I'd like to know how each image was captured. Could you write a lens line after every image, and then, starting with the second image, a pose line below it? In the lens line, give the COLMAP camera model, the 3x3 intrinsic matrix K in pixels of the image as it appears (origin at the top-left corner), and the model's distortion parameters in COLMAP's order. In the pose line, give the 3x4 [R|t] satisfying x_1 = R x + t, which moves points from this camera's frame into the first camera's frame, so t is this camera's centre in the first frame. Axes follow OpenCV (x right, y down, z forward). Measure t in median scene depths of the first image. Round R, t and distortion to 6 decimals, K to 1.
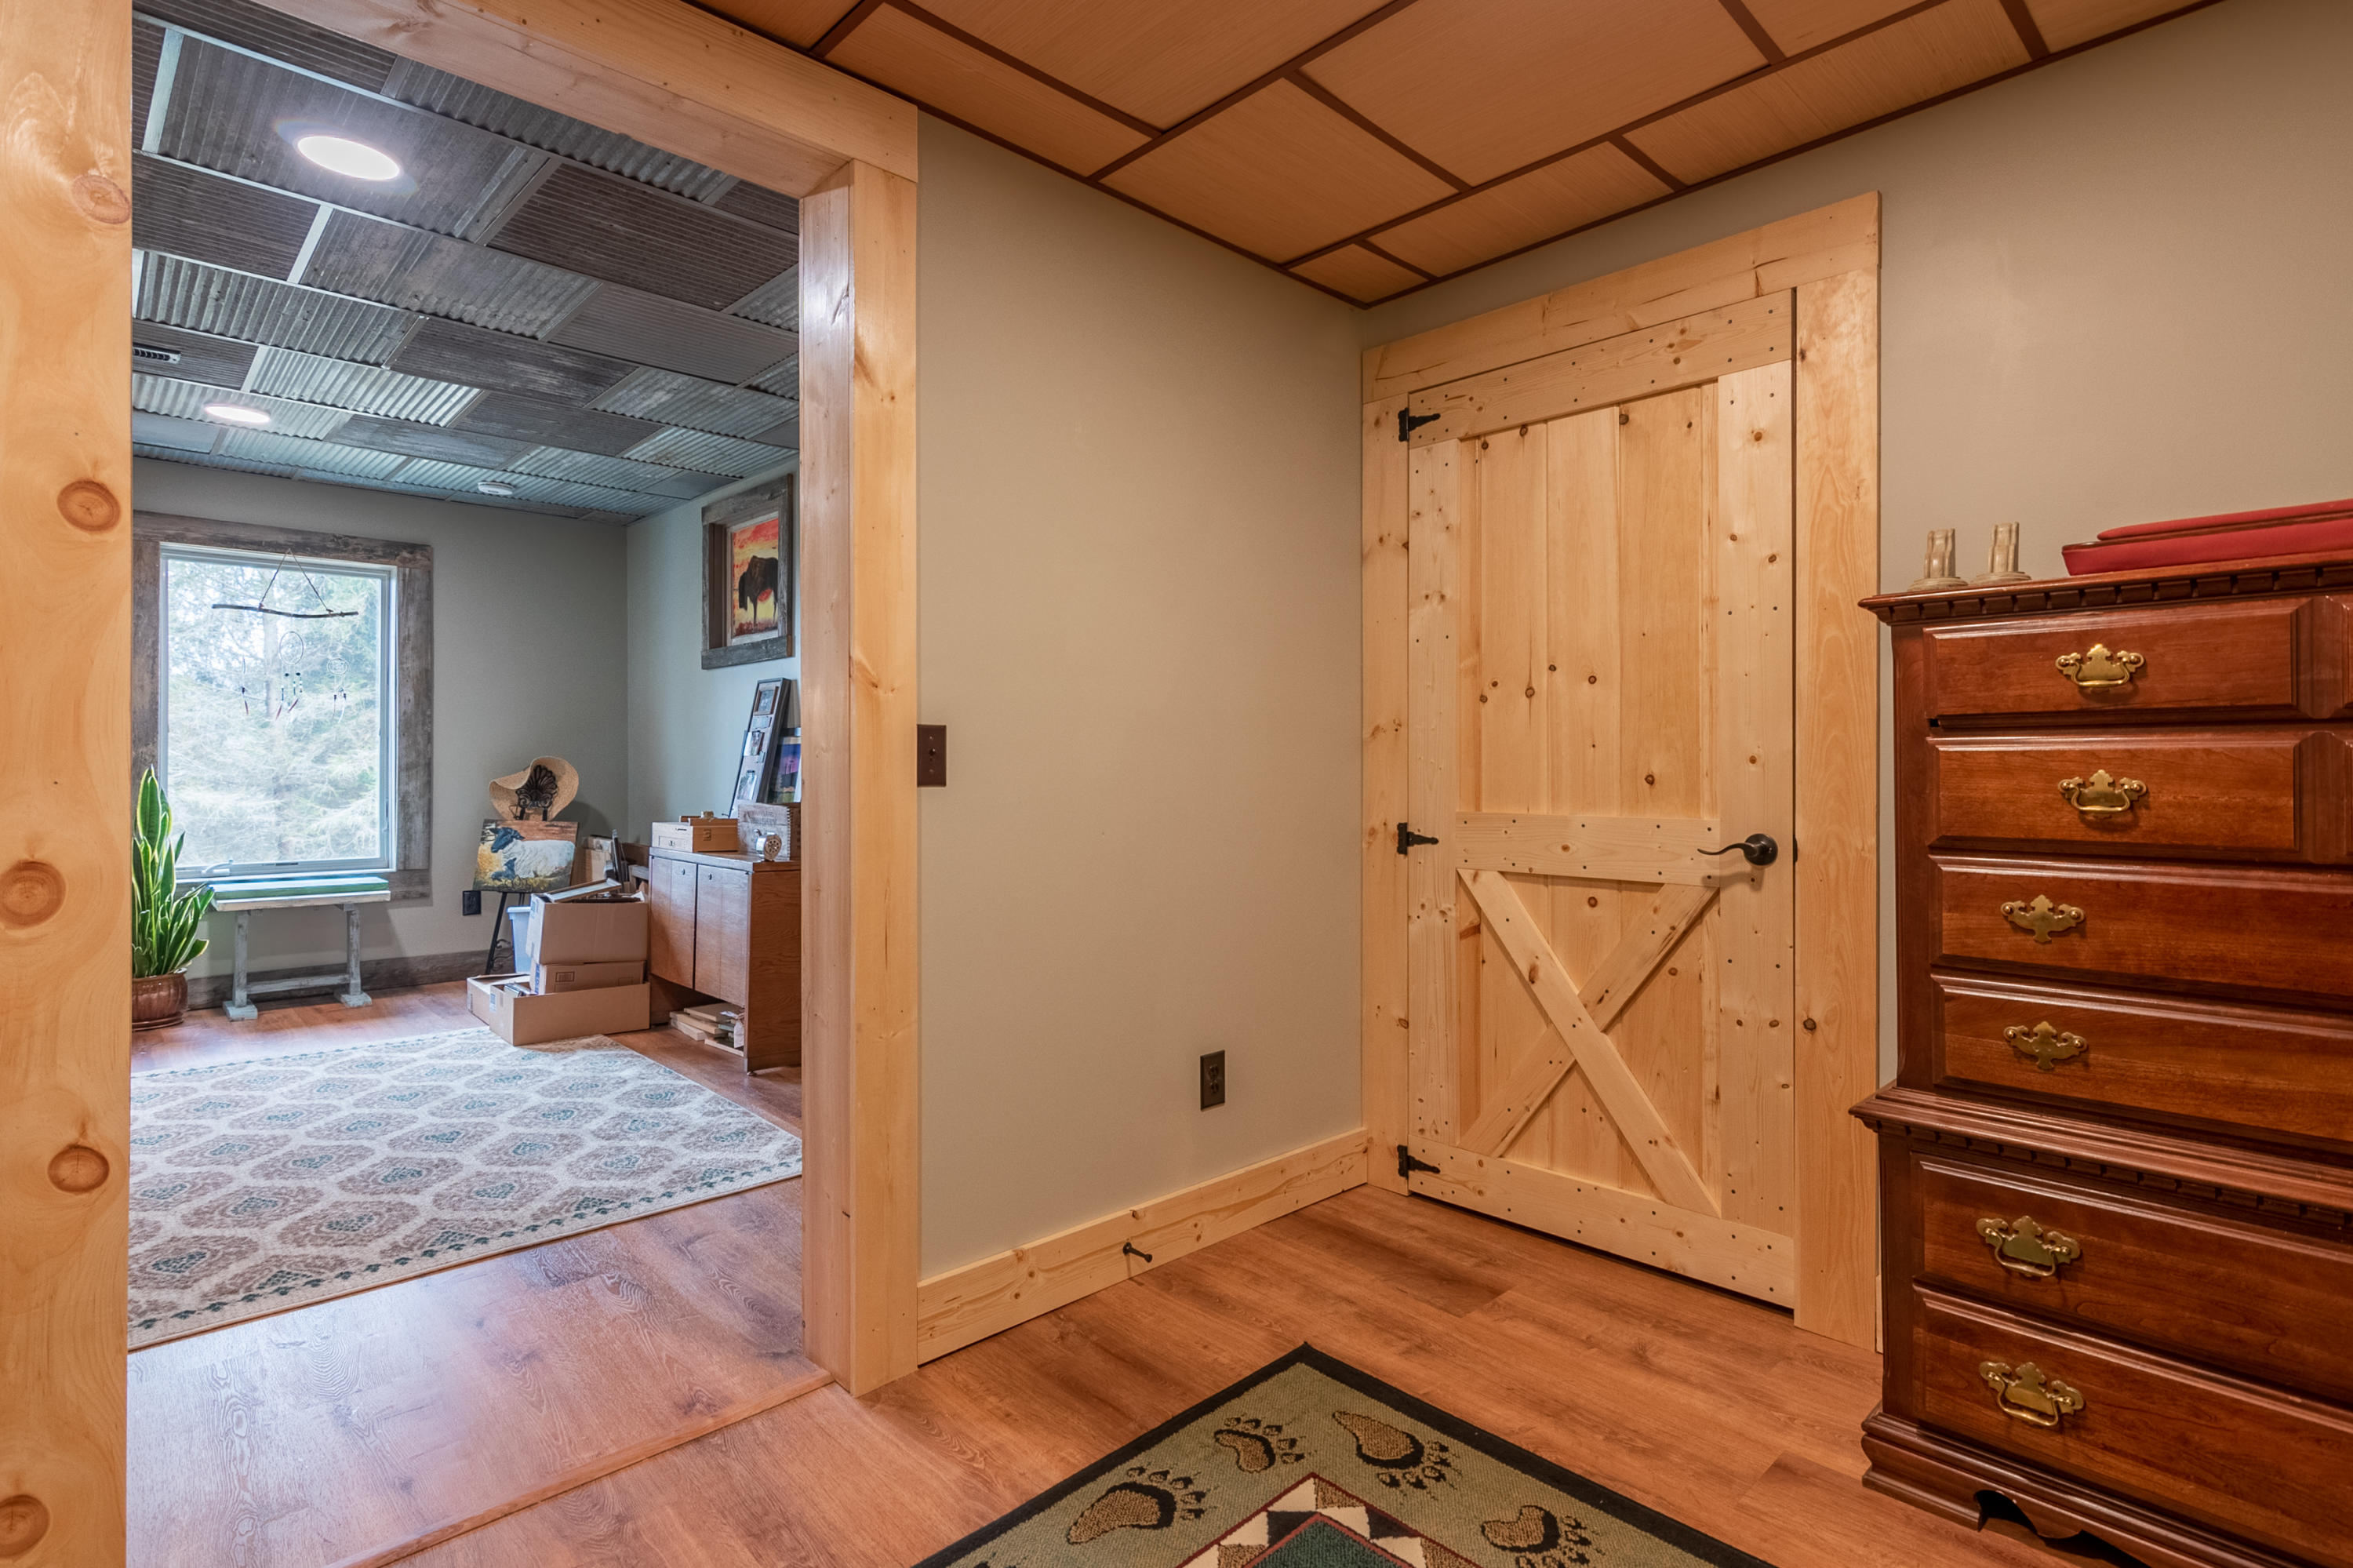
lens RADIAL K [[1140.9, 0, 1171.6], [0, 1140.9, 763.8], [0, 0, 1]] dist [0.002764, 0.001127]
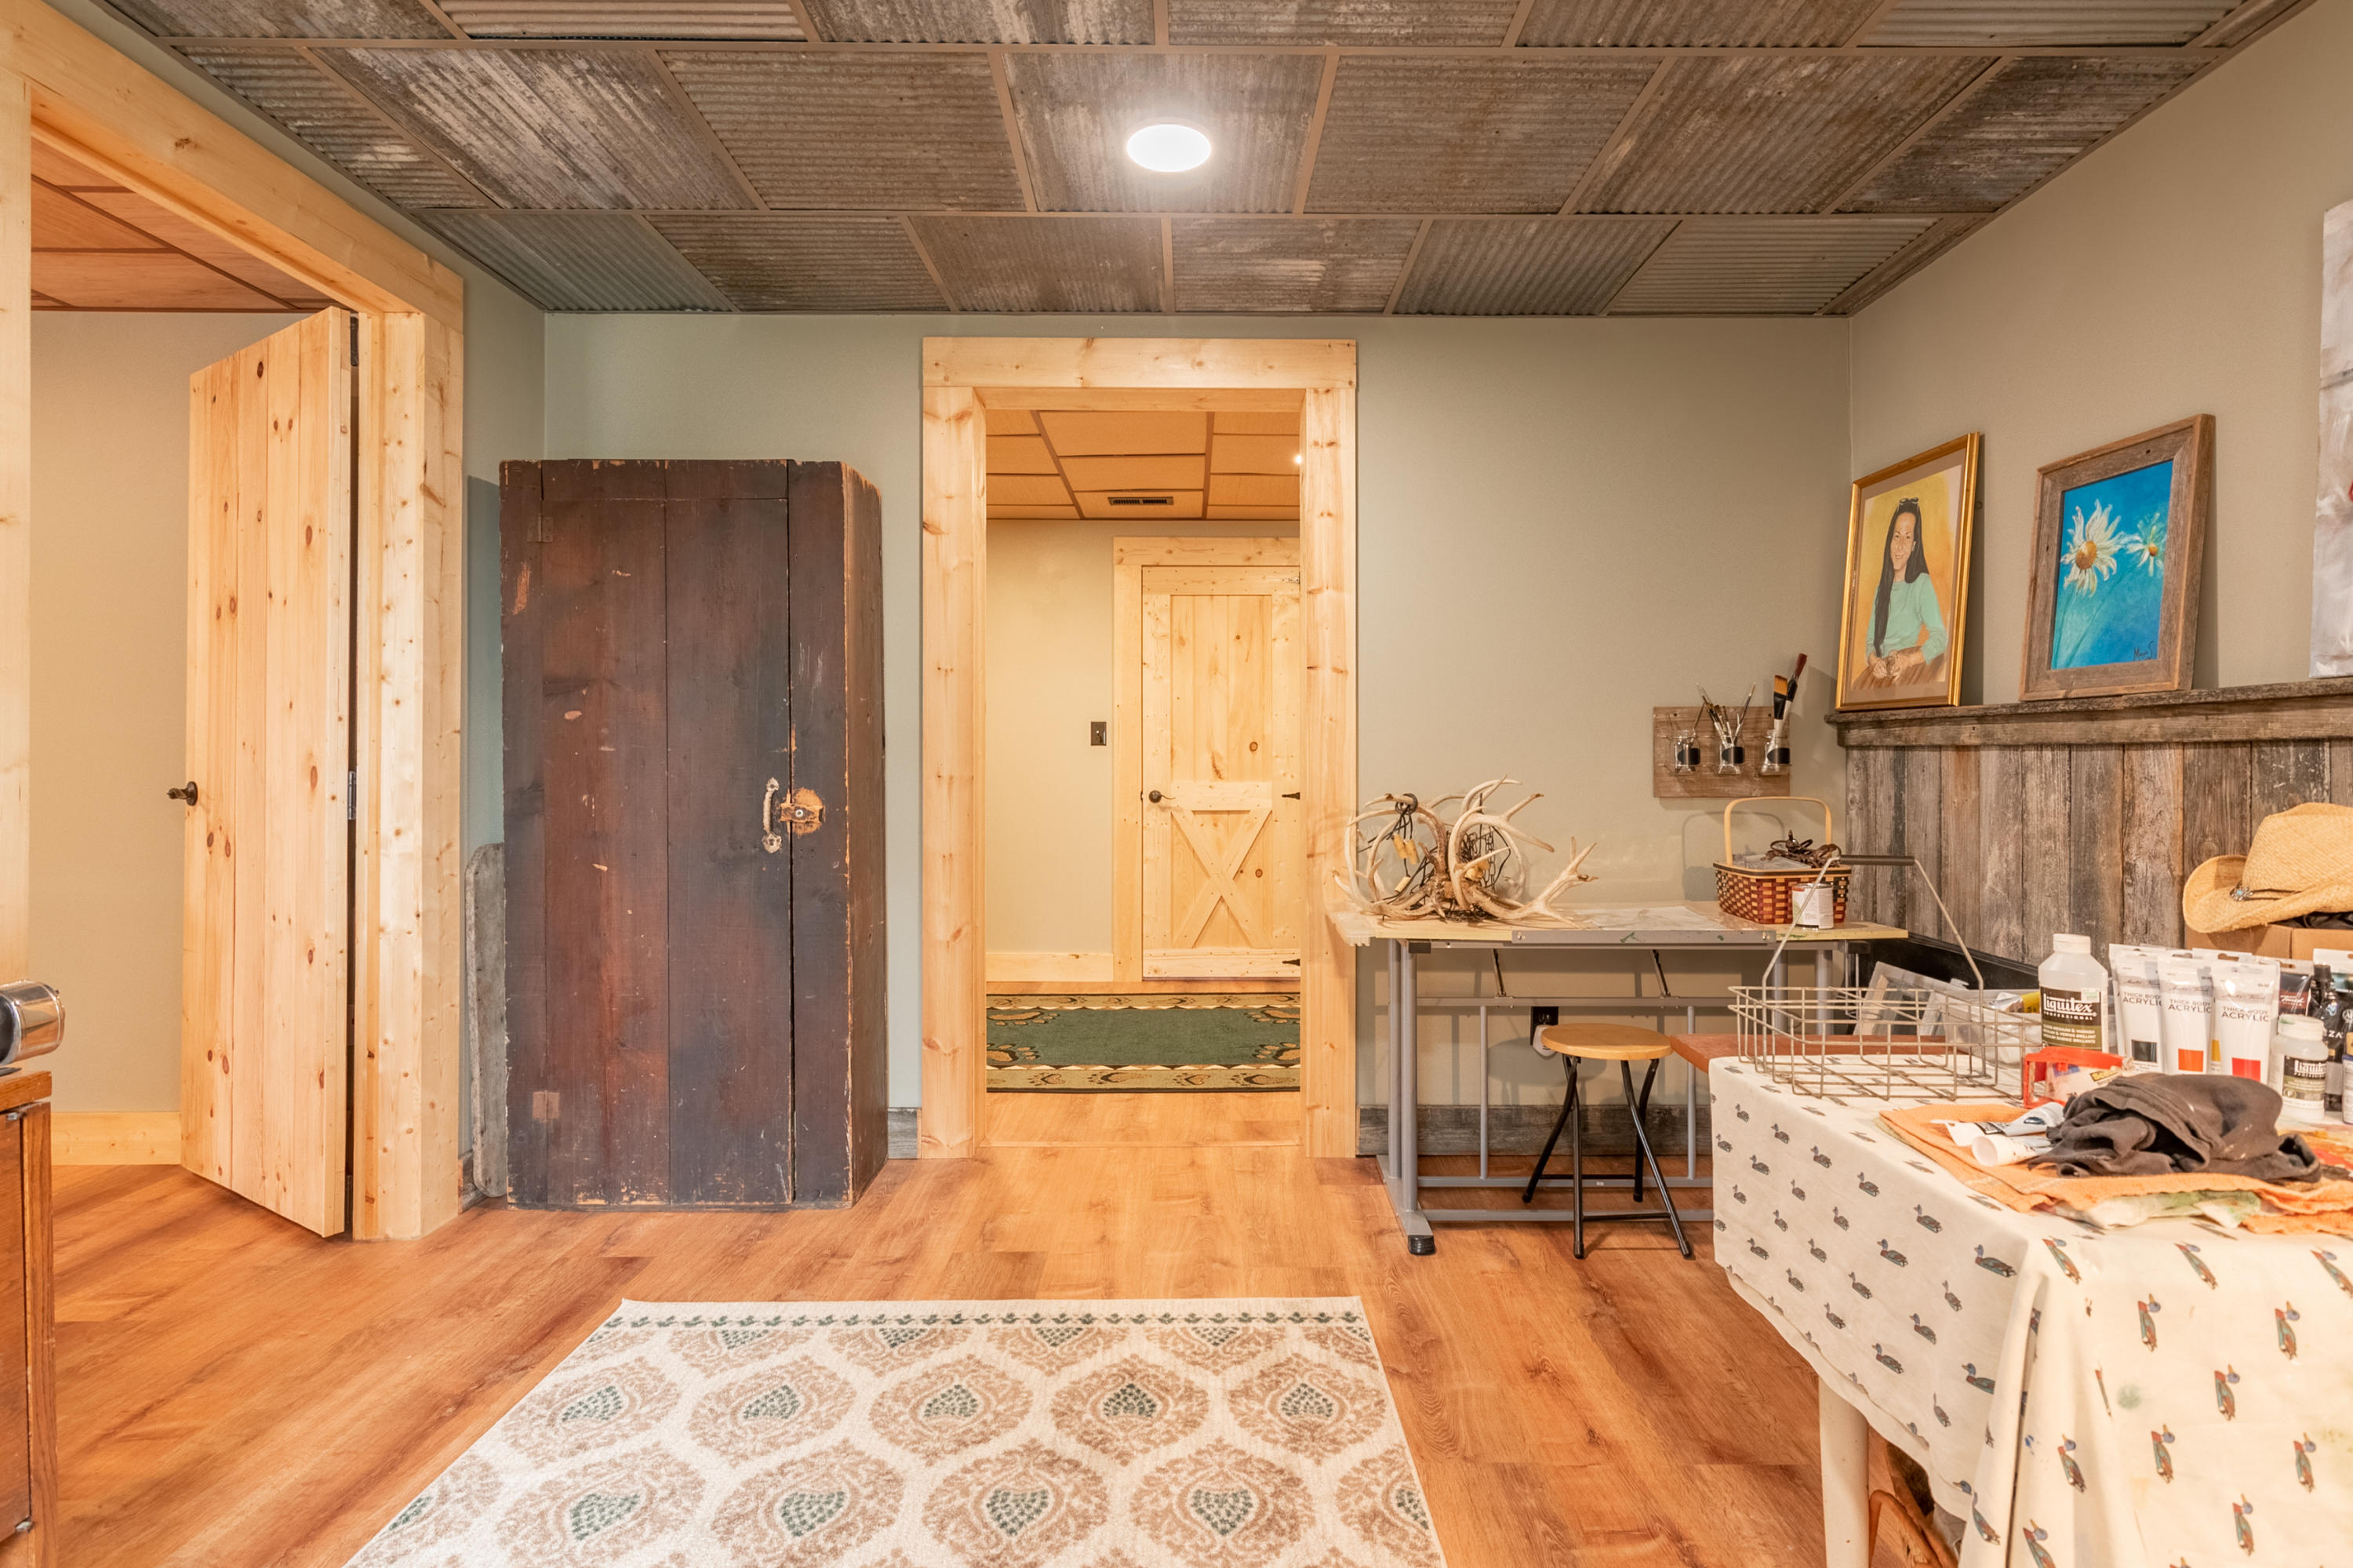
lens RADIAL K [[1140.9, 0, 1212.5], [0, 1140.9, 757.5], [0, 0, 1]] dist [0.002764, 0.001127]
pose [[-0.728604, -0.003951, 0.684923, -0.611438], [-0.002436, 0.999992, 0.003178, -0.004721], [-0.684930, 0.000647, -0.728608, 0.728780]]
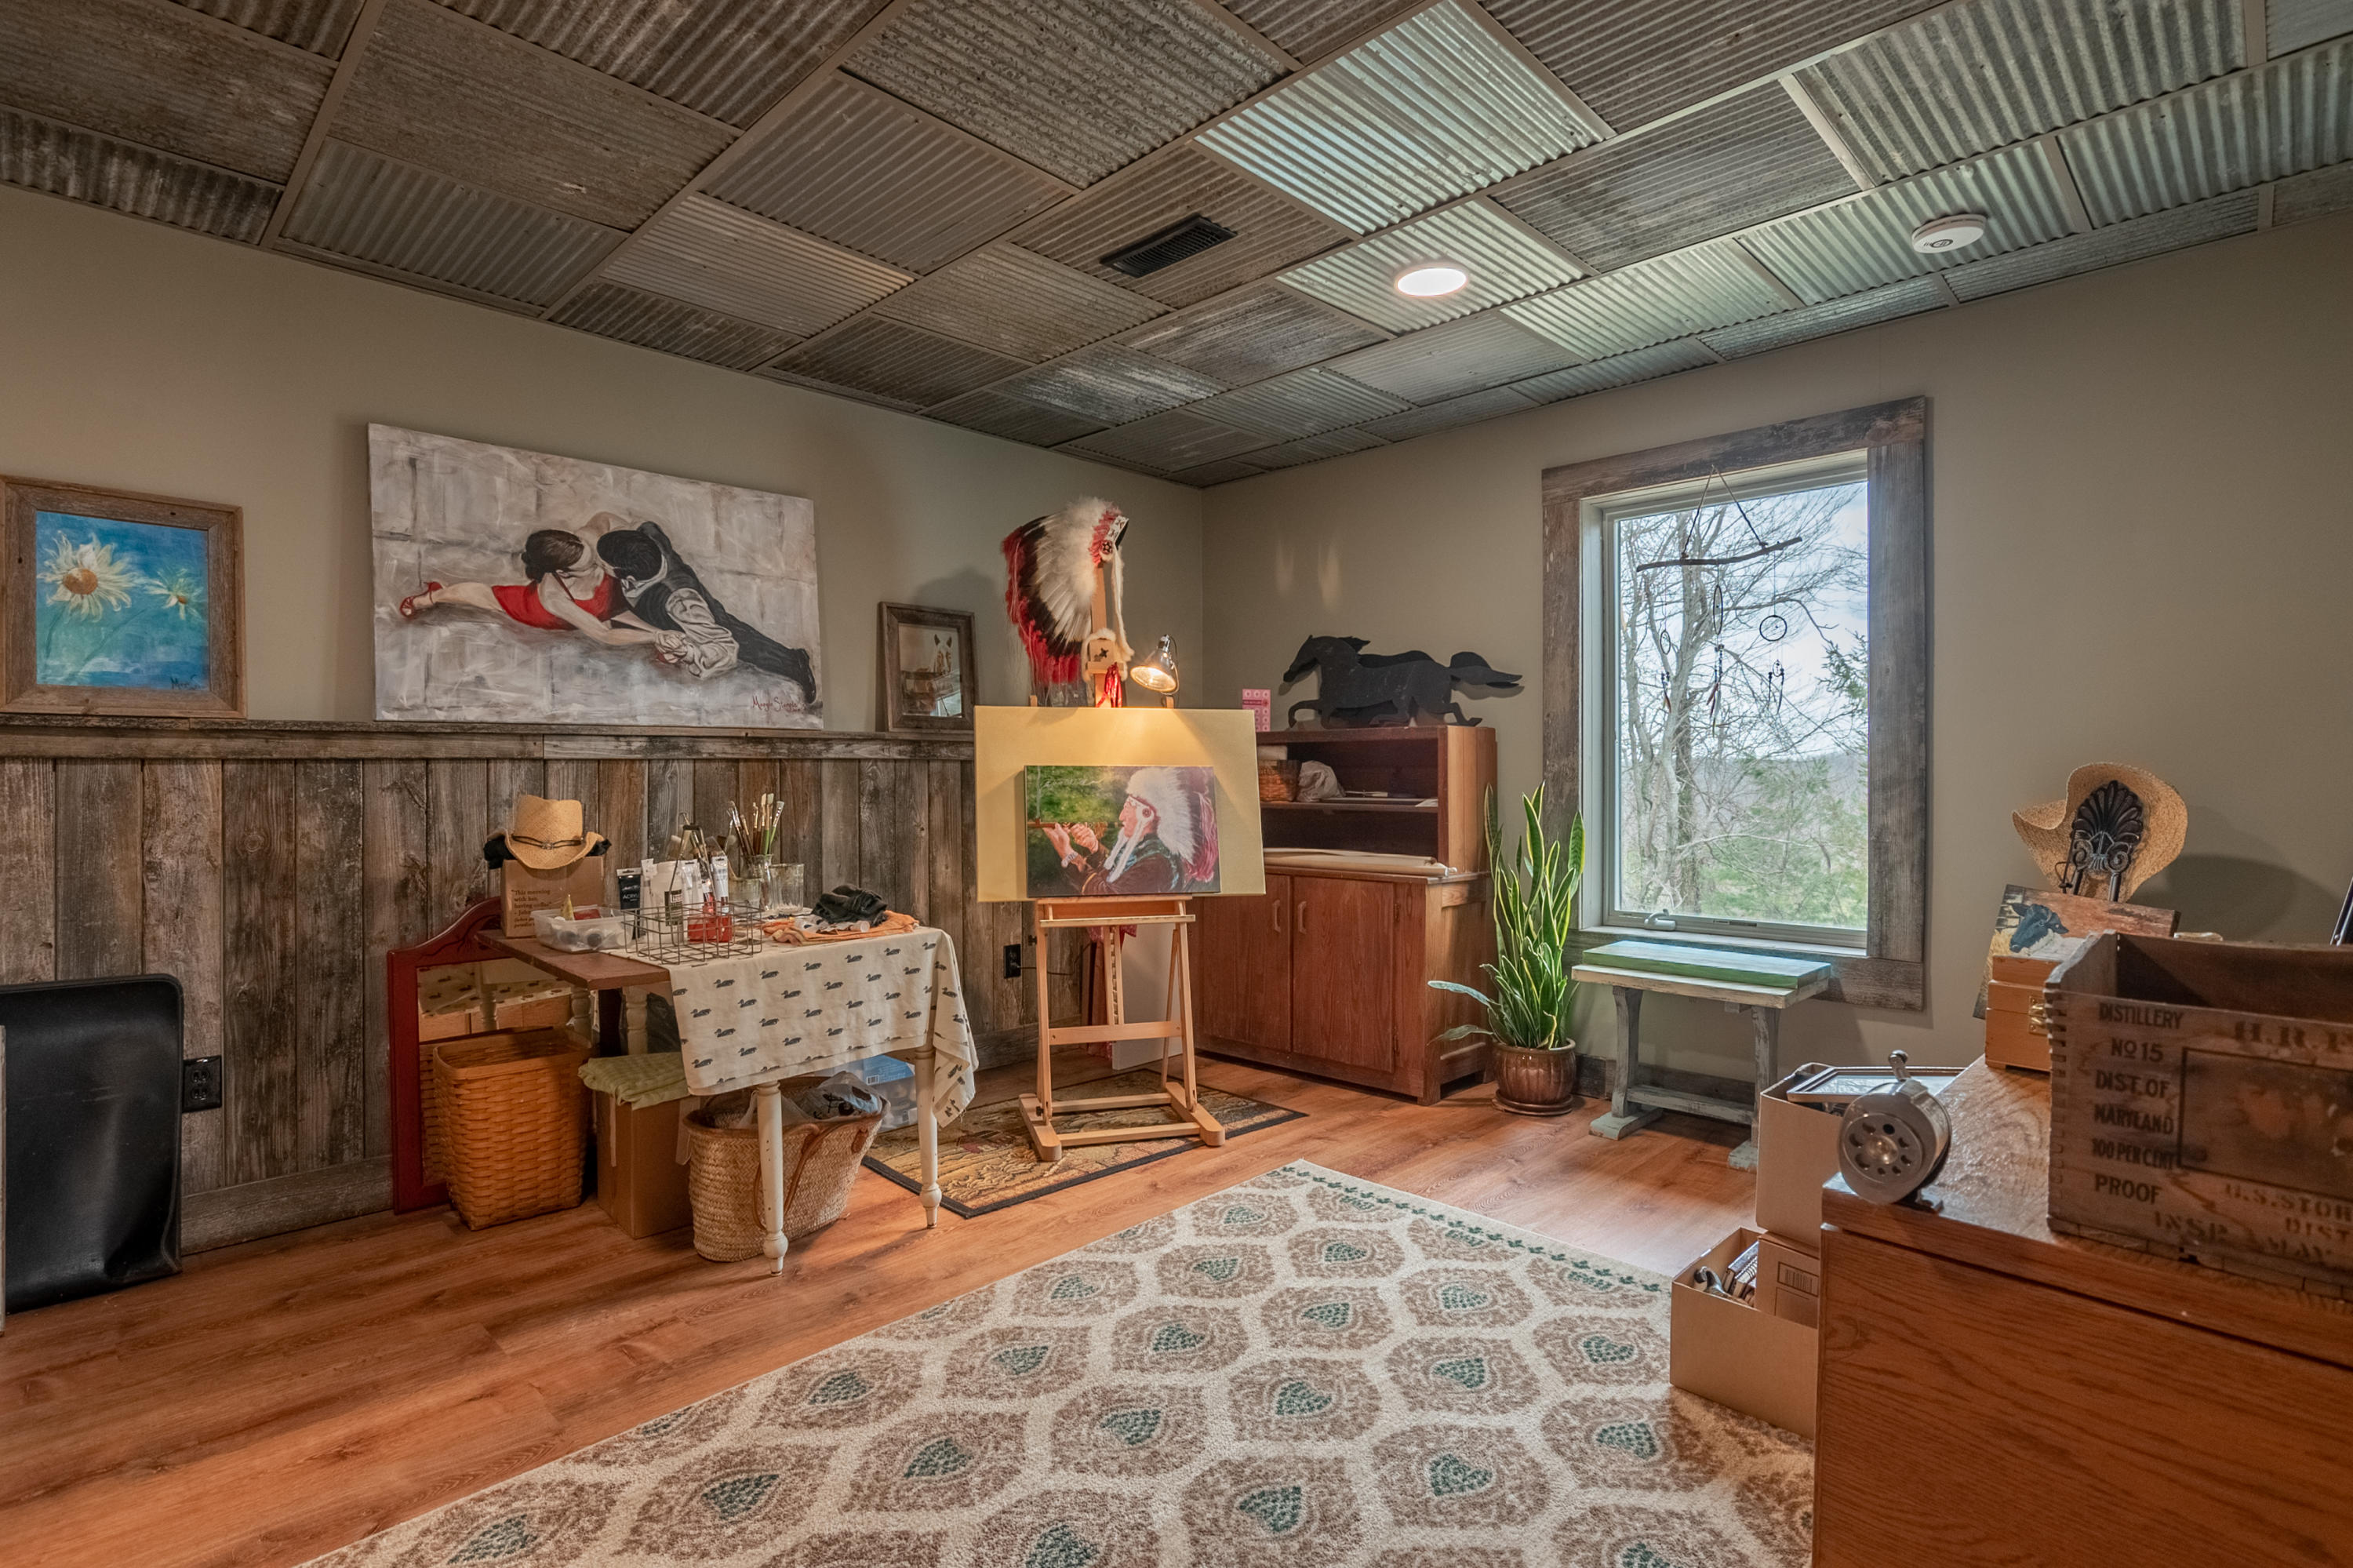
lens RADIAL K [[1140.9, 0, 1175.6], [0, 1140.9, 783.9], [0, 0, 1]] dist [0.002764, 0.001127]
pose [[0.030474, 0.004207, -0.999527, -0.090560], [0.001169, 0.999990, 0.004245, -0.000364], [0.999535, -0.001298, 0.030469, 0.616494]]
